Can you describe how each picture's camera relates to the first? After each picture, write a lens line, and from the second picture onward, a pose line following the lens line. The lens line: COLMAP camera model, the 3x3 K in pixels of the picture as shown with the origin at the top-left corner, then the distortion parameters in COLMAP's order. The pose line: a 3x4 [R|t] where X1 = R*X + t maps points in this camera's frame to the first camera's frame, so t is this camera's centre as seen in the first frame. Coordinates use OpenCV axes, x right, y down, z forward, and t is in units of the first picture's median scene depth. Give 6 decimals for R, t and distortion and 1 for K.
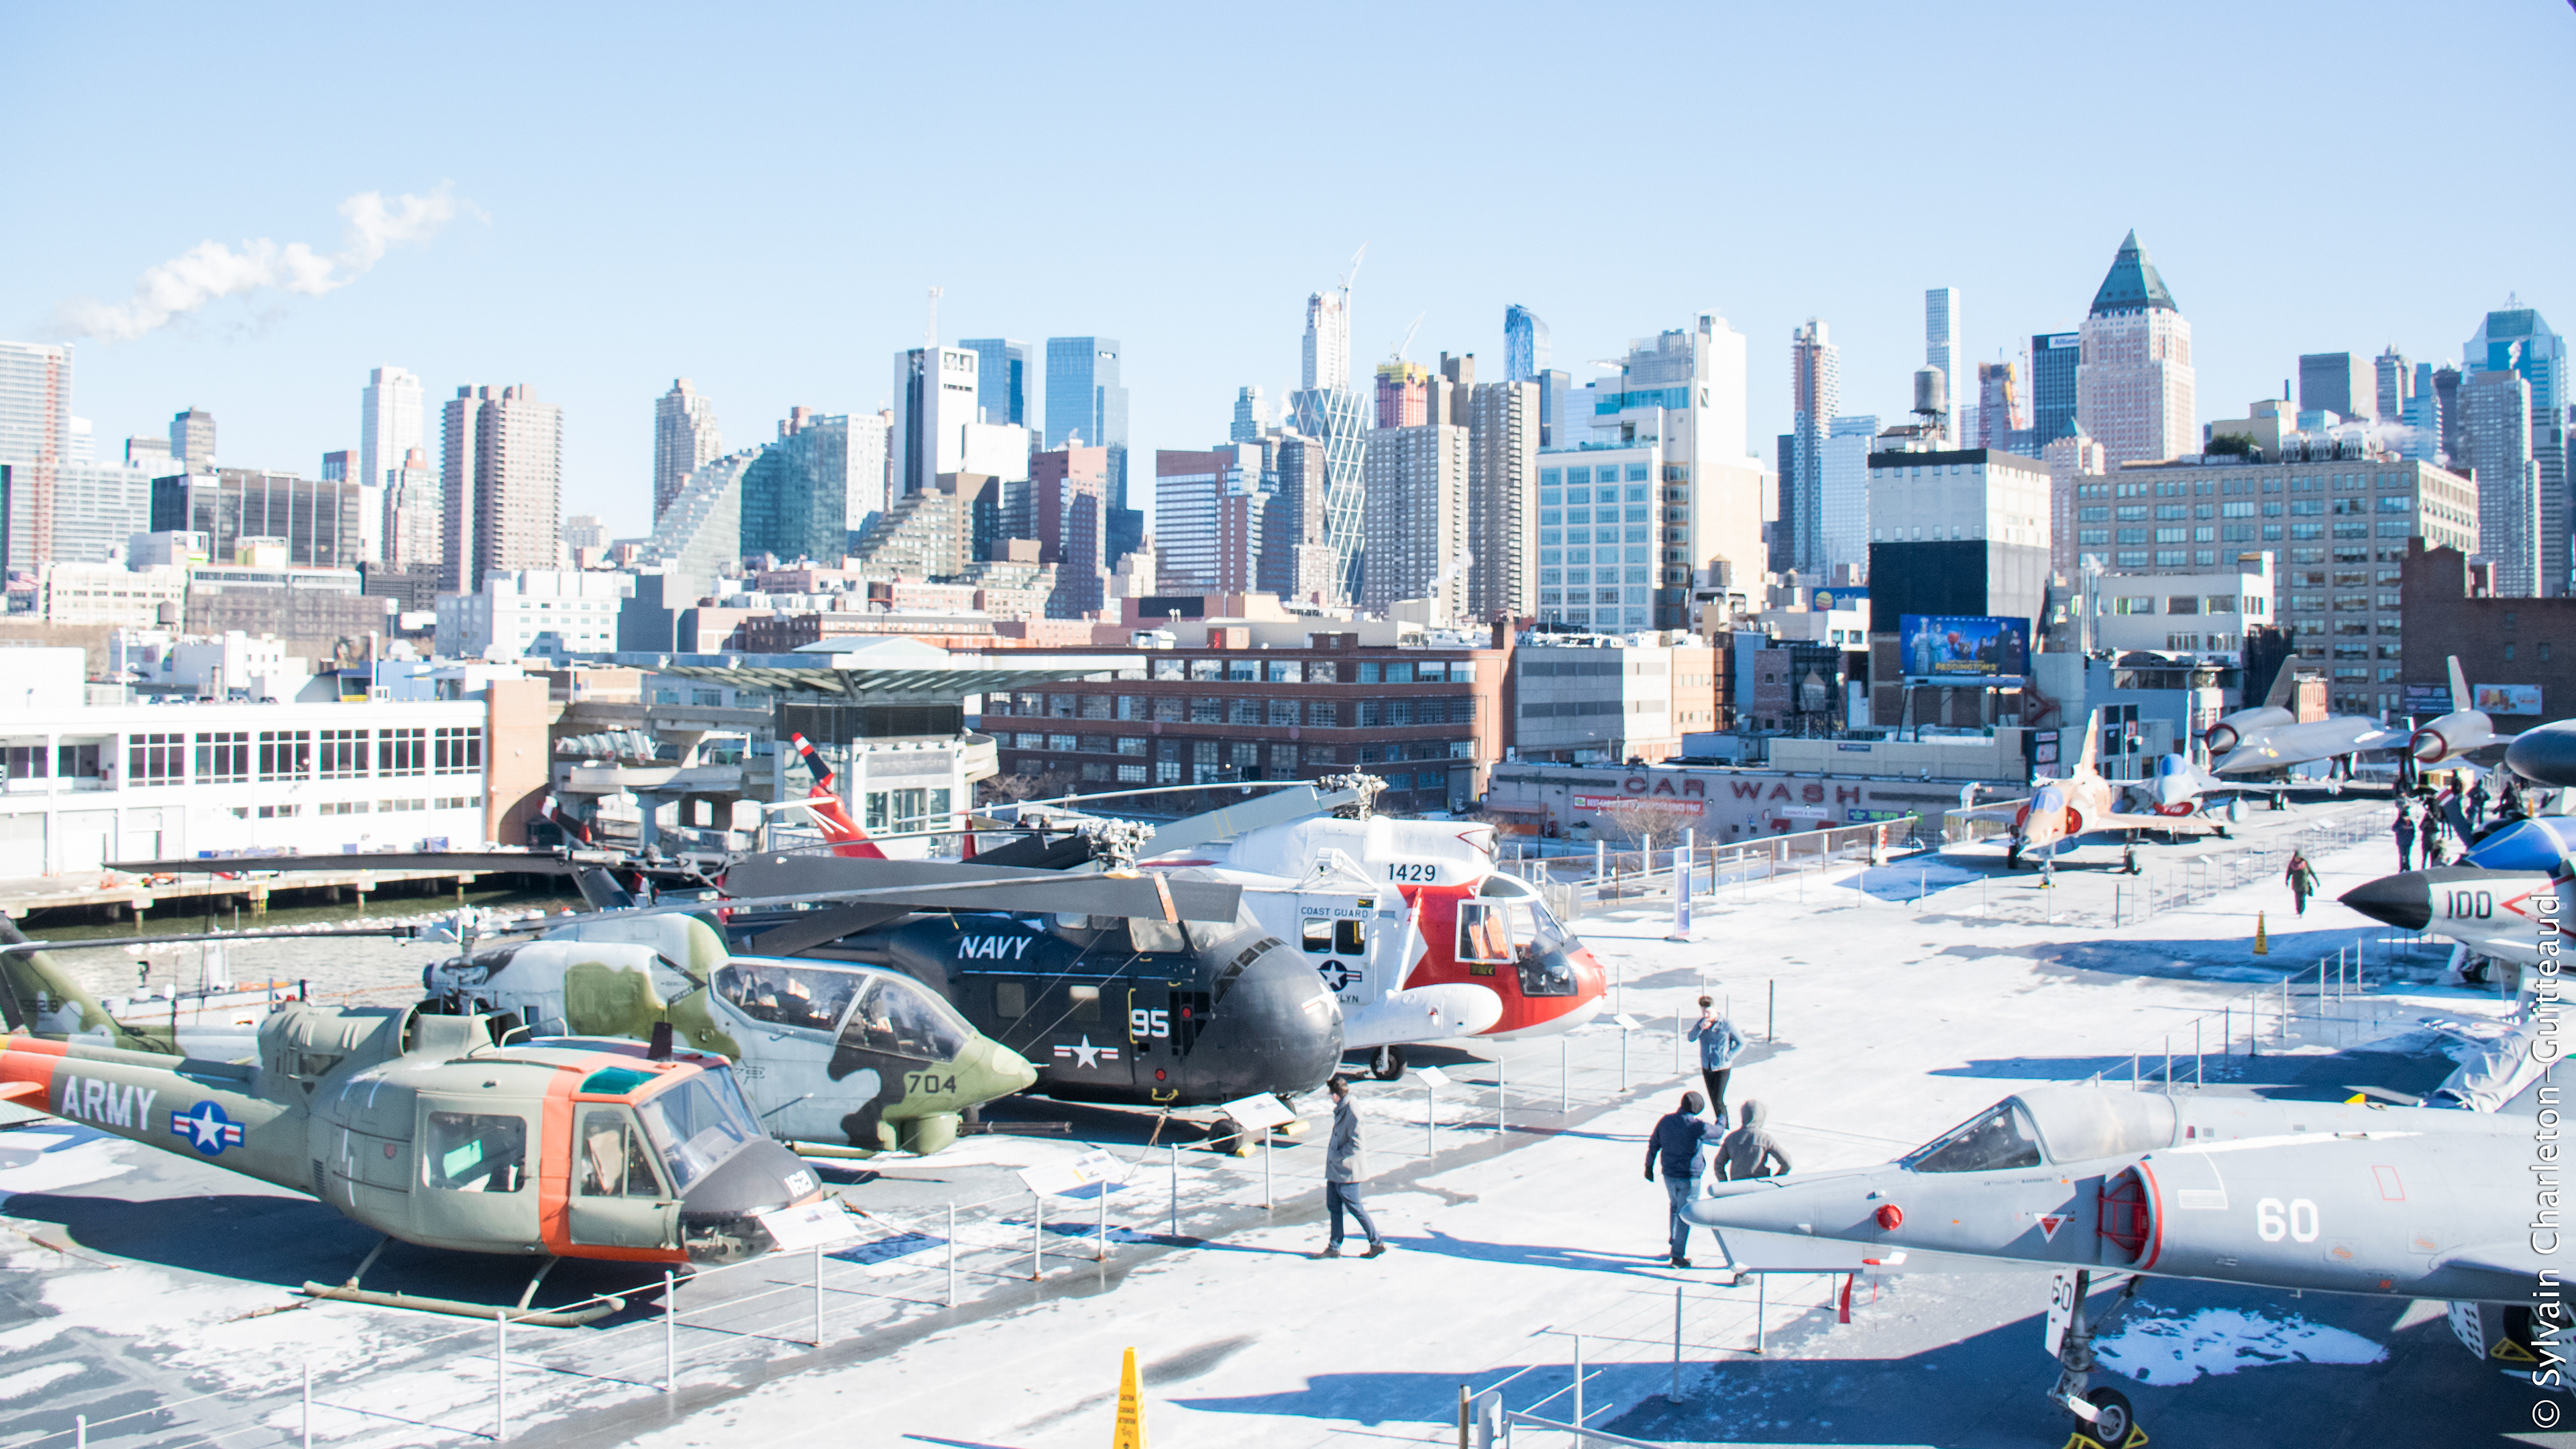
lens RADIAL K [[2099.9, 0, 1284.1], [0, 2099.9, 591.3], [0, 0, 1]] dist [-0.151095, 0.099297]
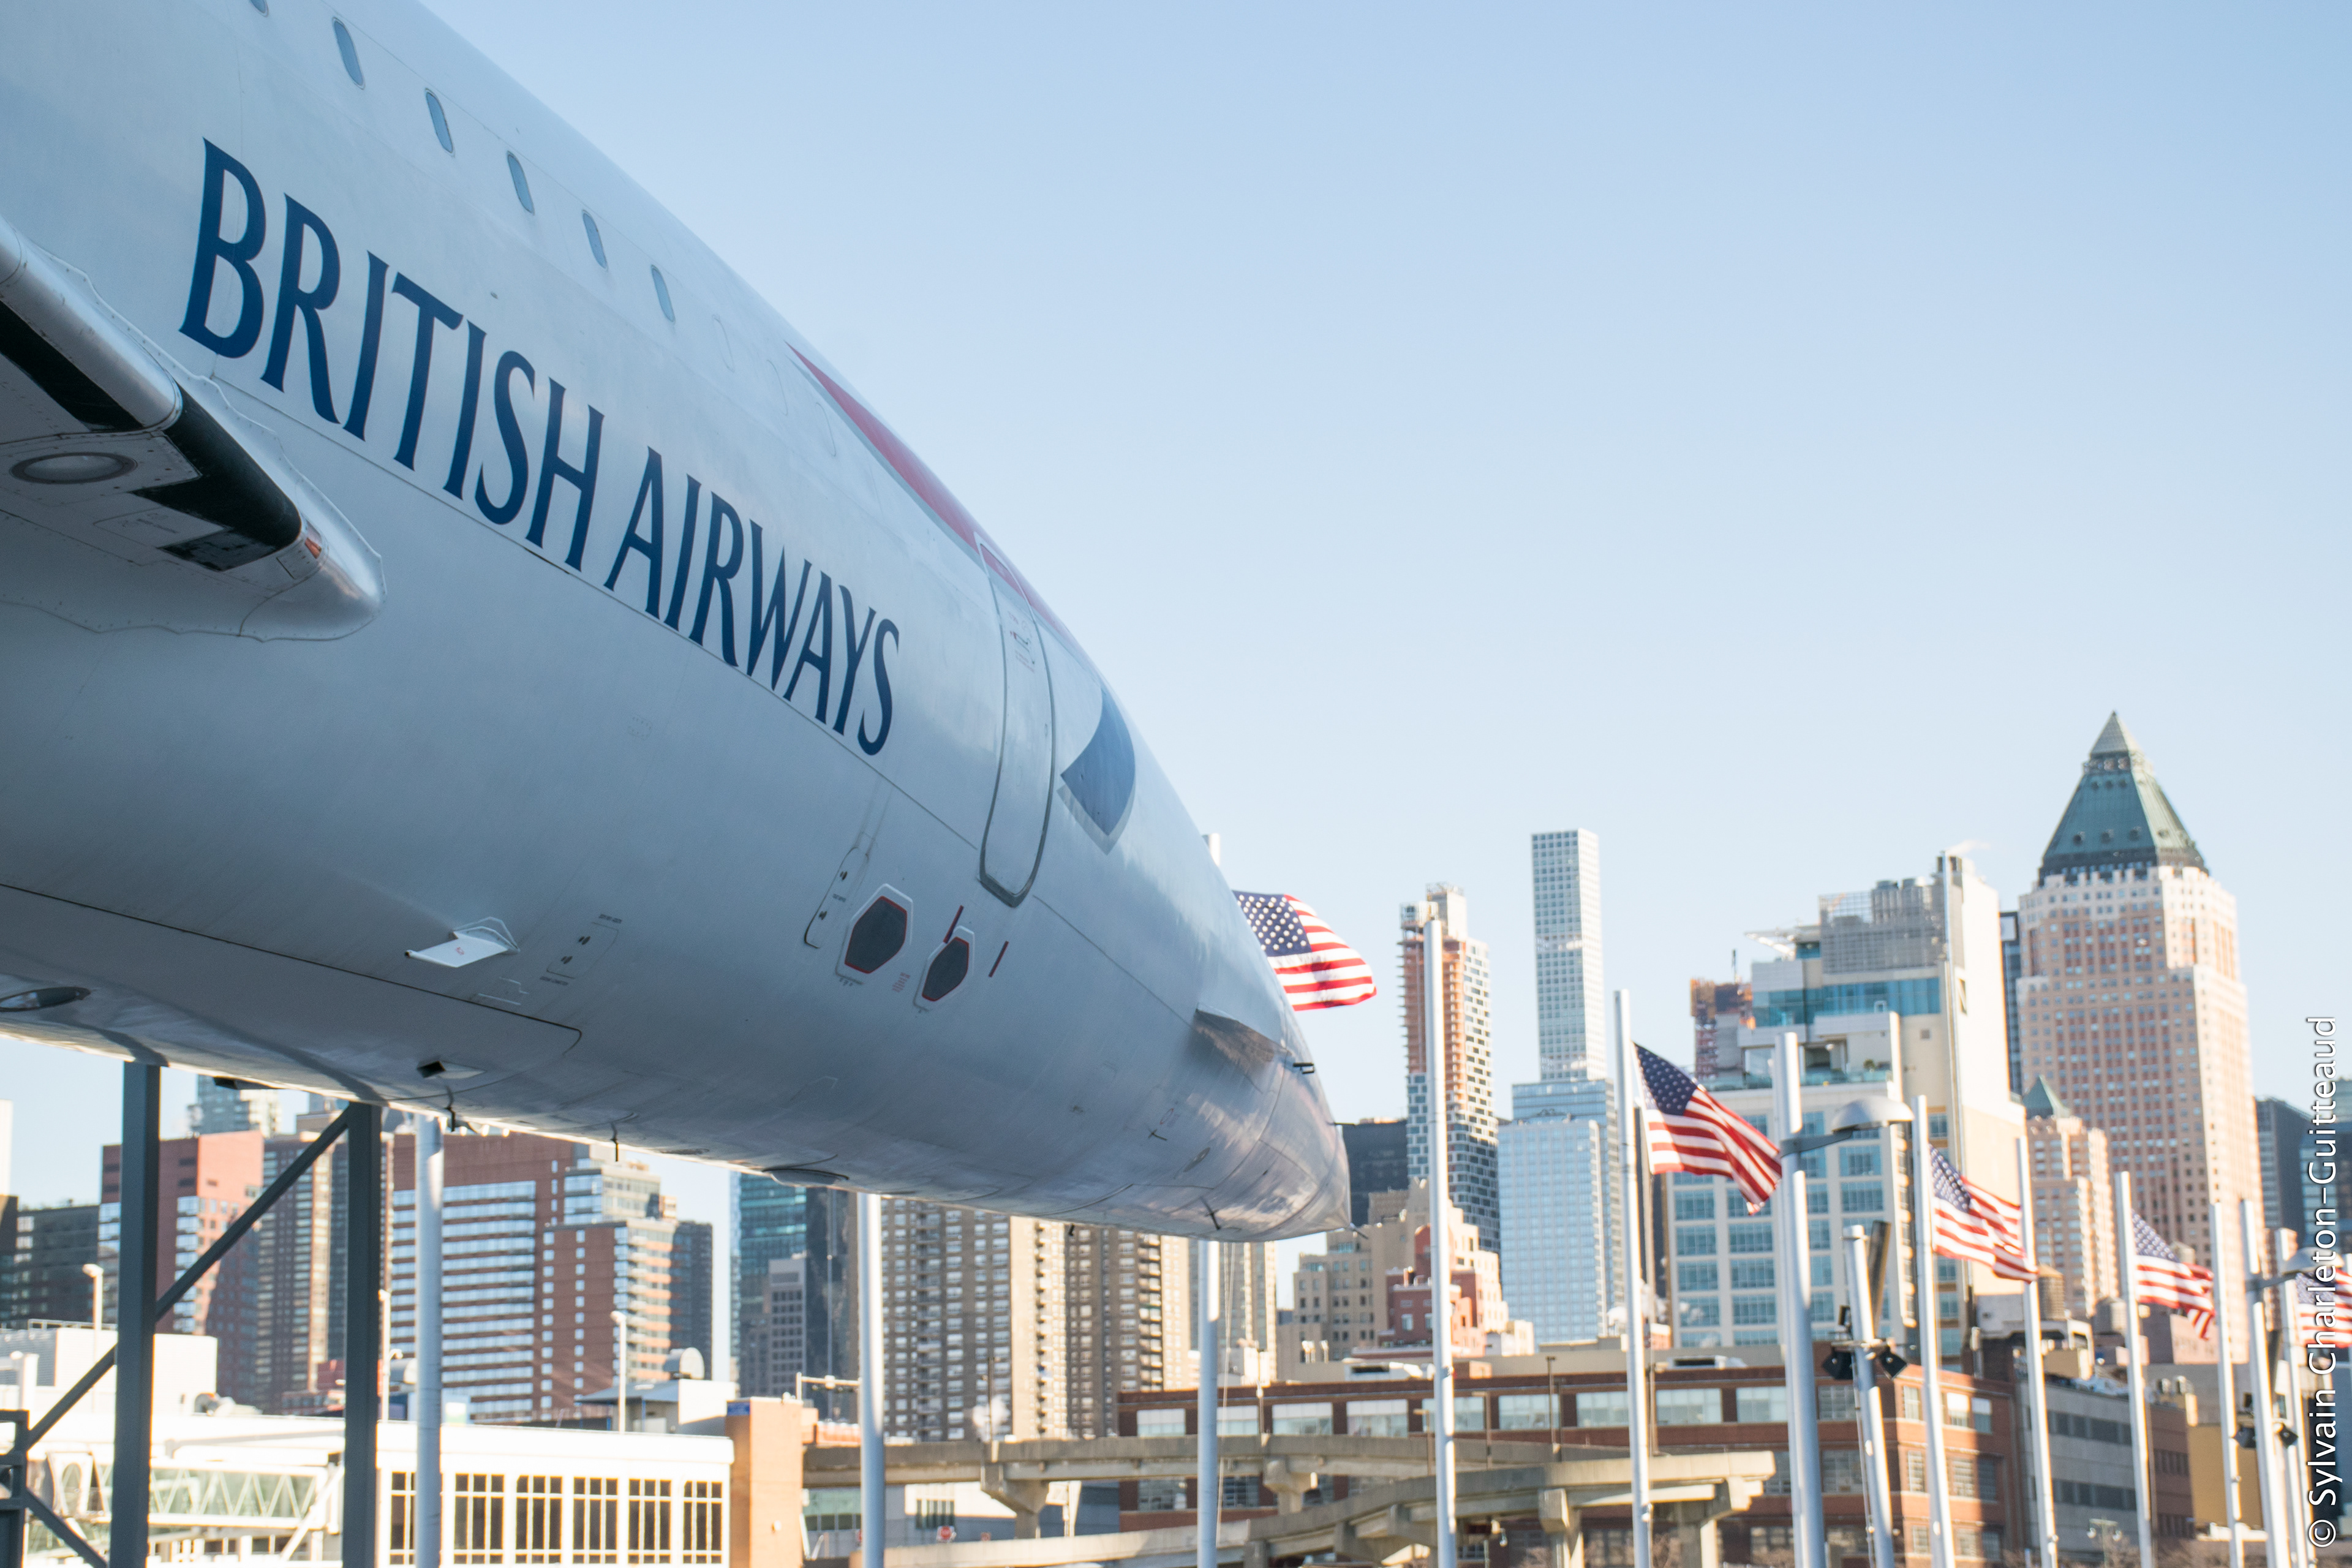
lens RADIAL K [[4631.5, 0, 1176.0], [0, 4631.5, 784.0], [0, 0, 1]] dist [0.331727, 0.023818]
pose [[0.967707, 0.018776, 0.251379, -0.171472], [0.019920, 0.988407, -0.150513, 0.020467], [-0.251291, 0.150660, 0.956114, -0.101759]]
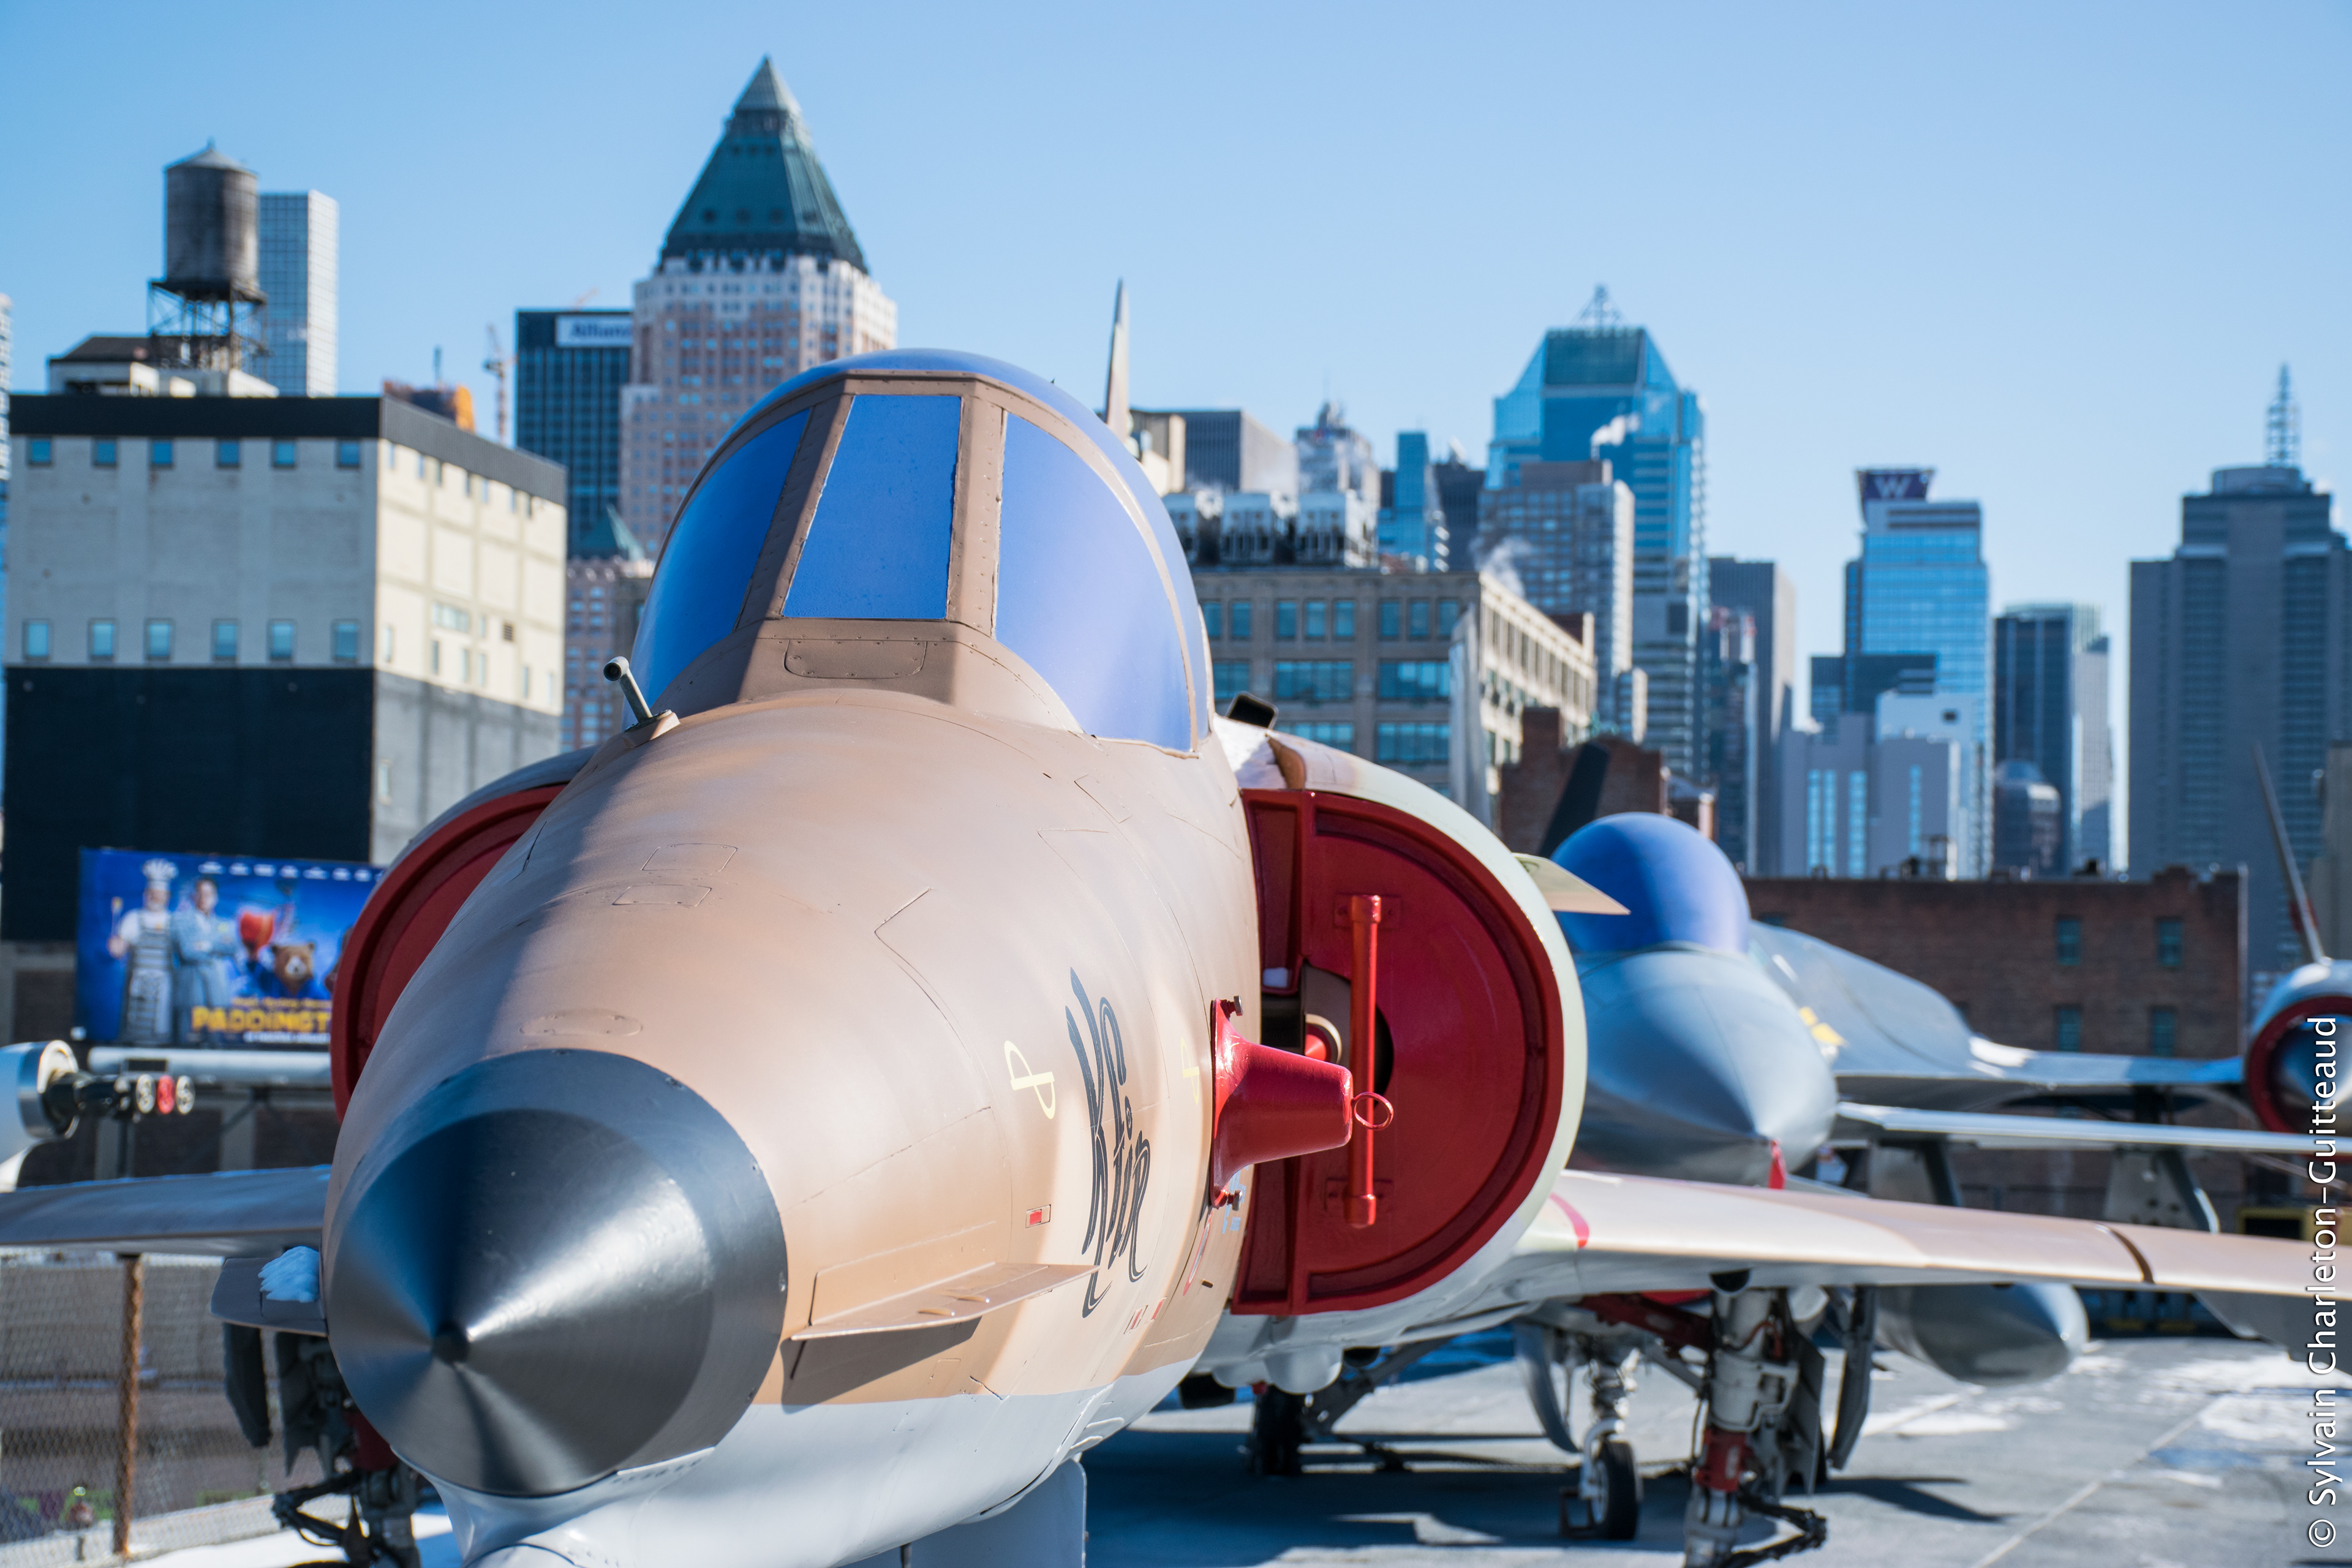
lens RADIAL K [[5155.4, 0, 1175.2], [0, 5155.4, 814.6], [0, 0, 1]] dist [0.587121, 0.210827]
pose [[0.887977, 0.034961, 0.458558, 0.022034], [-0.022814, 0.999227, -0.032004, 0.007675], [-0.459322, 0.017957, 0.888088, 0.061299]]
